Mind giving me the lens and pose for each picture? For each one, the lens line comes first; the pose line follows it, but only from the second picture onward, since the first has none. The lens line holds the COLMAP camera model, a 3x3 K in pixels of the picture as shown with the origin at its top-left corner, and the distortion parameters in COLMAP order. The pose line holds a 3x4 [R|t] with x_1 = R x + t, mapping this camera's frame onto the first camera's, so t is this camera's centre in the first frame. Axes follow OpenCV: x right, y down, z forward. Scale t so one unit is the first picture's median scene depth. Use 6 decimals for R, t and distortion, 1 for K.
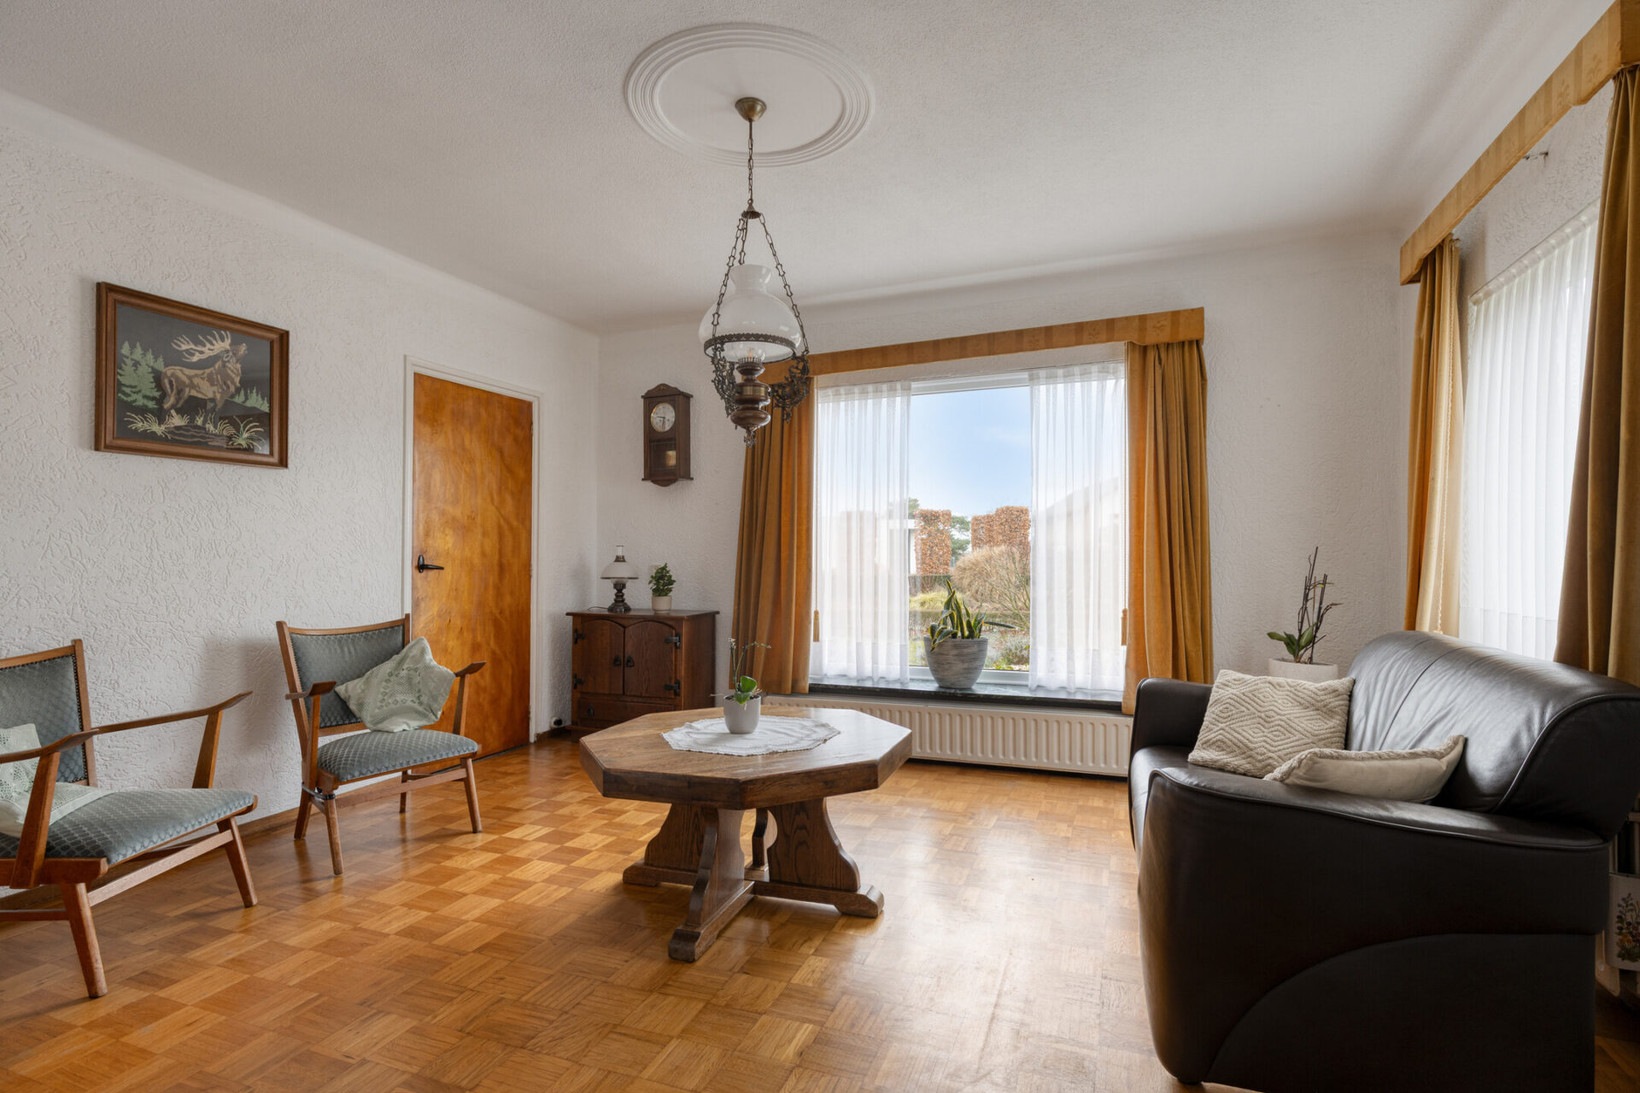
lens RADIAL K [[830.4, 0, 822.3], [0, 830.4, 552.5], [0, 0, 1]] dist [0.001164, -0.001208]
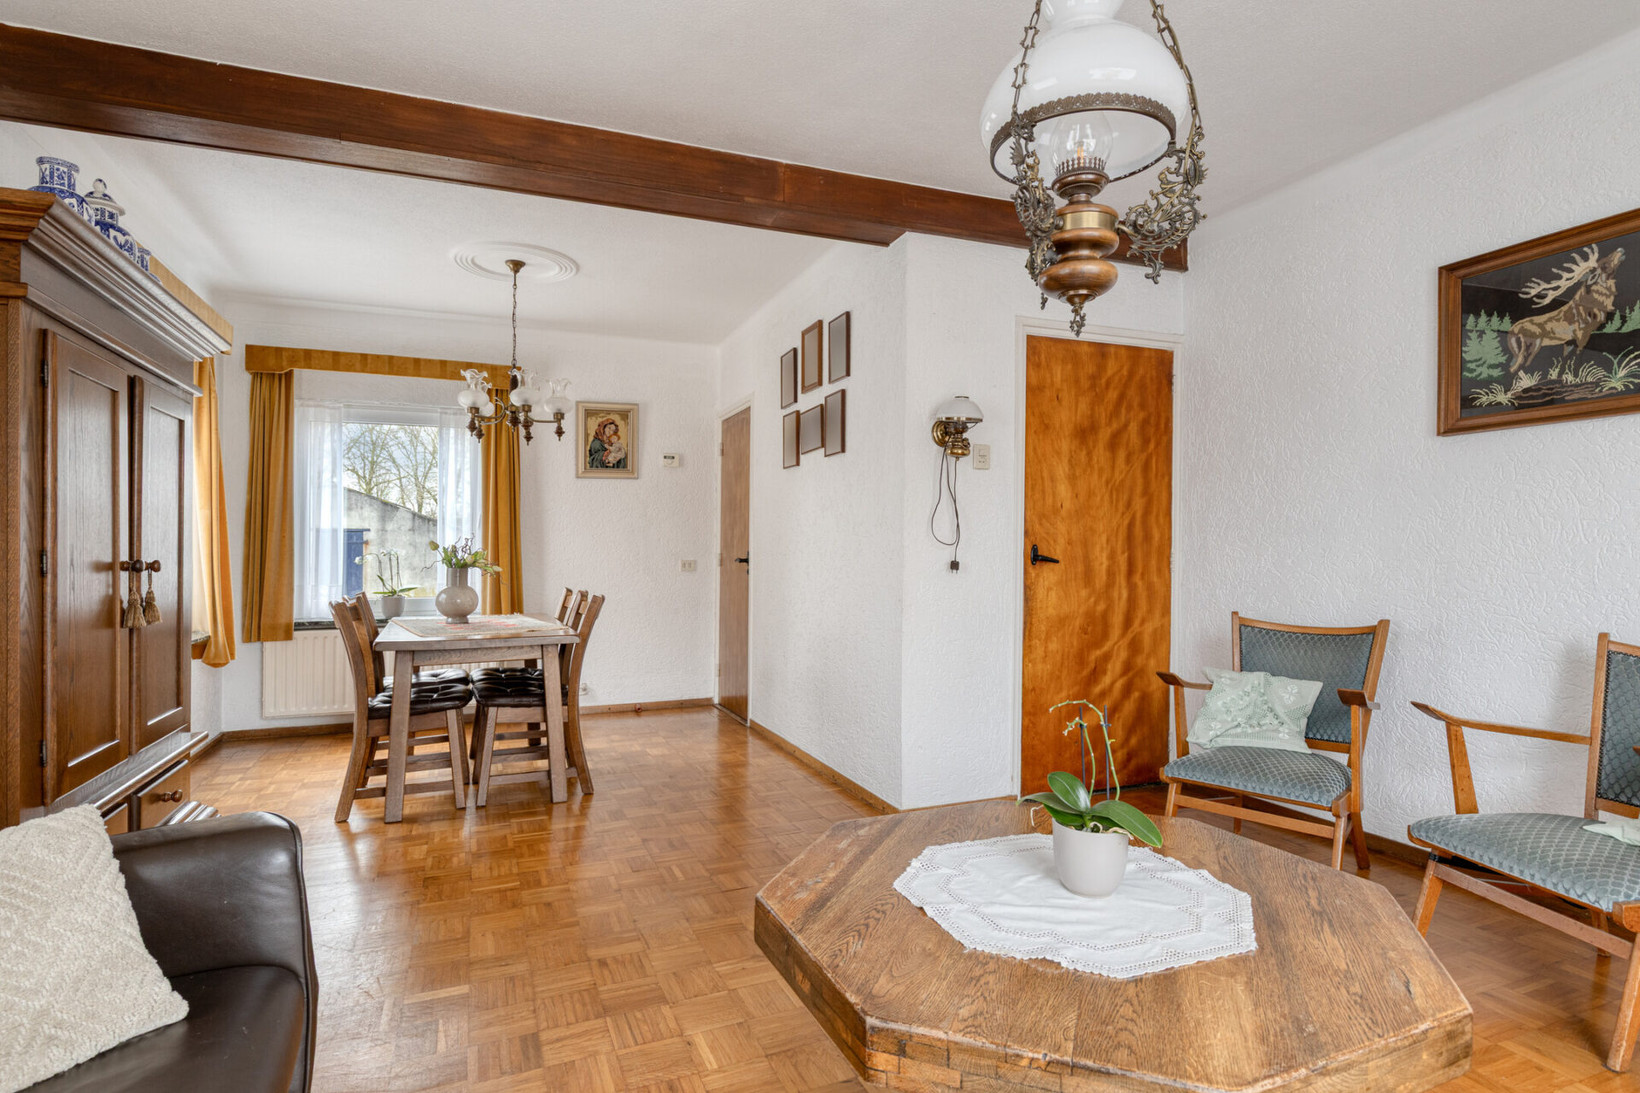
lens RADIAL K [[857.2, 0, 819.6], [0, 857.2, 547.2], [0, 0, 1]] dist [-0.002767, -0.000816]
pose [[-0.728935, -0.002322, -0.684579, 0.347930], [0.004328, 0.999959, -0.008000, 0.014601], [0.684570, -0.008794, -0.728894, 1.129279]]
